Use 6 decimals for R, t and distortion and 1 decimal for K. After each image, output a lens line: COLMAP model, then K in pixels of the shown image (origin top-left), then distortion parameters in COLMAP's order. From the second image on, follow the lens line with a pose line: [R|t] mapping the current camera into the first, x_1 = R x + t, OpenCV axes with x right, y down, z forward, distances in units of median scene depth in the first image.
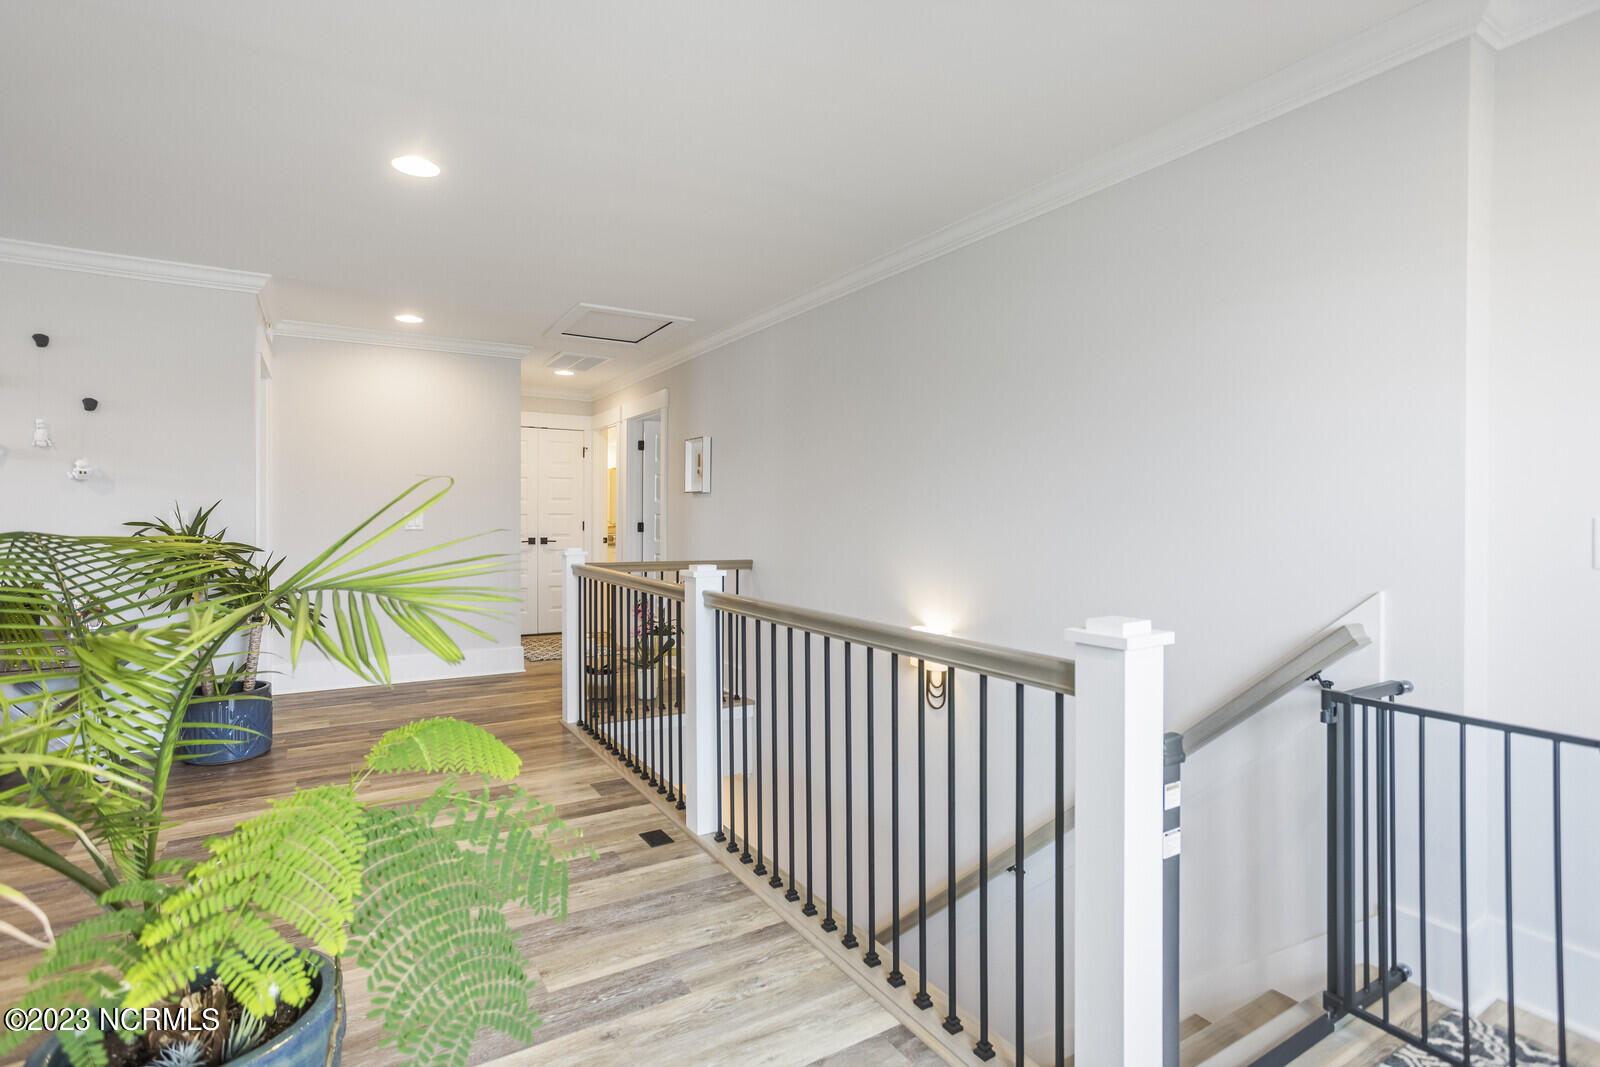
lens RADIAL K [[763.7, 0, 810.3], [0, 763.7, 527.8], [0, 0, 1]] dist [-0.000855, -0.000134]
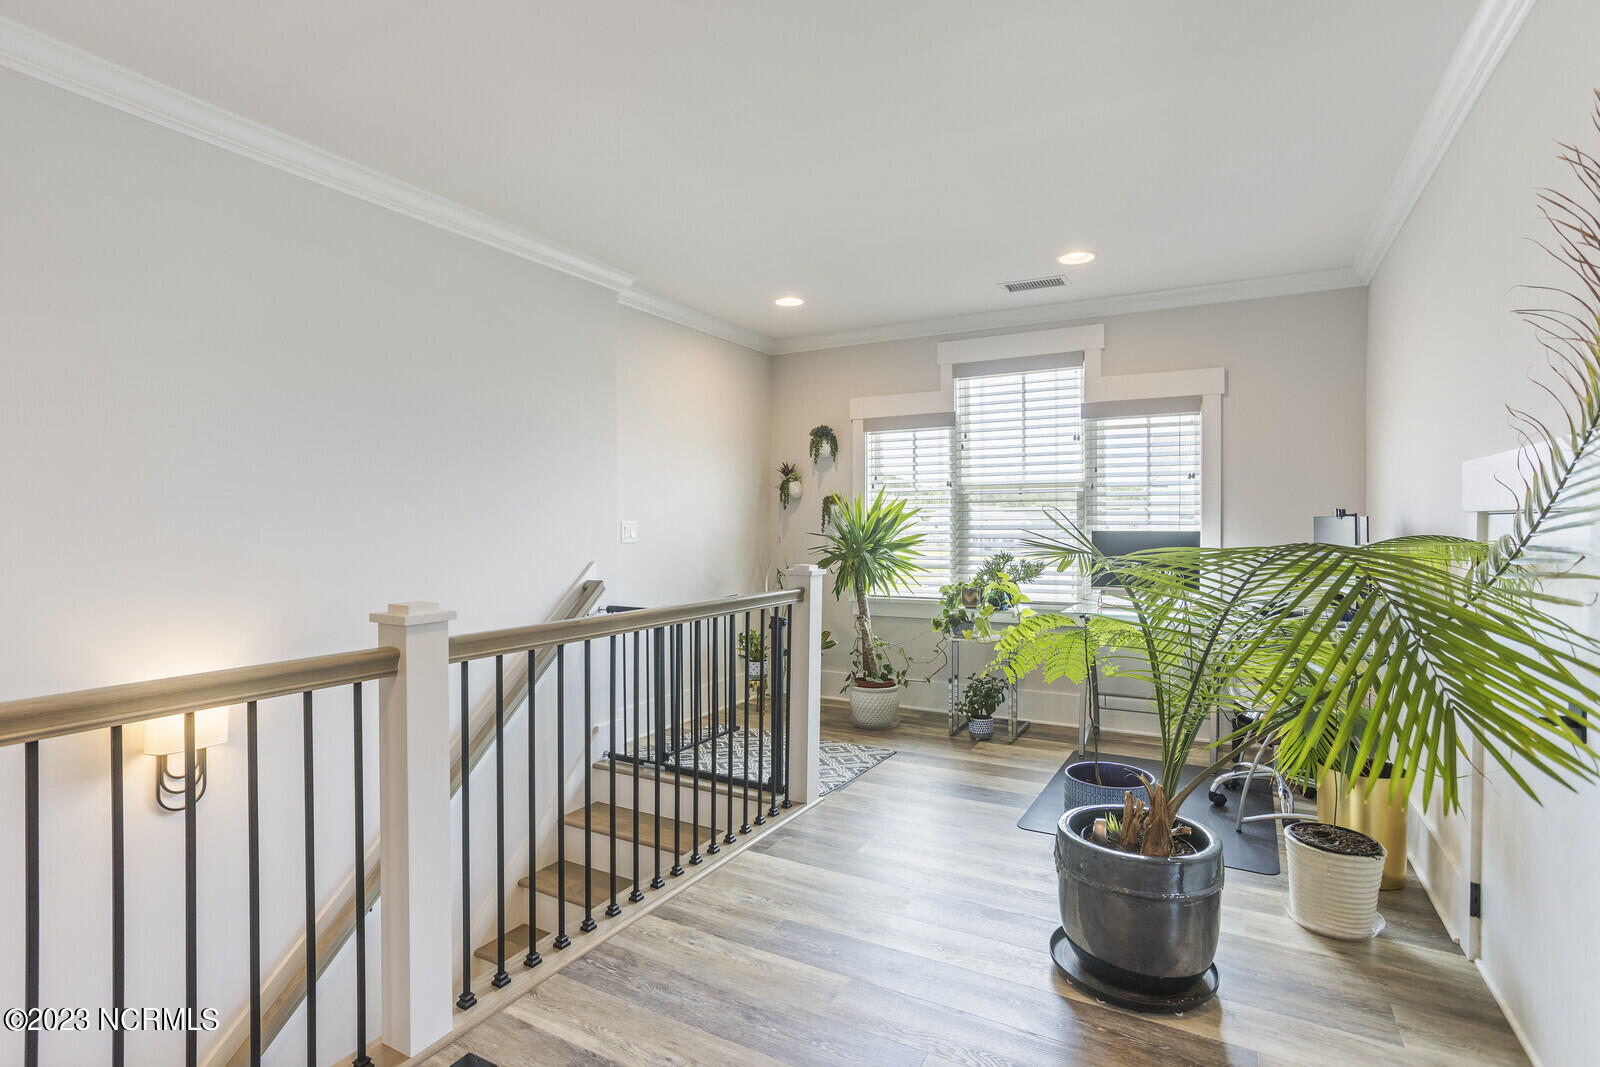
lens RADIAL K [[763.7, 0, 808.6], [0, 763.7, 540.2], [0, 0, 1]] dist [-0.000855, -0.000134]
pose [[-0.507941, 0.000552, 0.861392, -1.017133], [-0.007836, 0.999955, -0.005262, 0.017410], [-0.861356, -0.009423, -0.507914, 1.330989]]
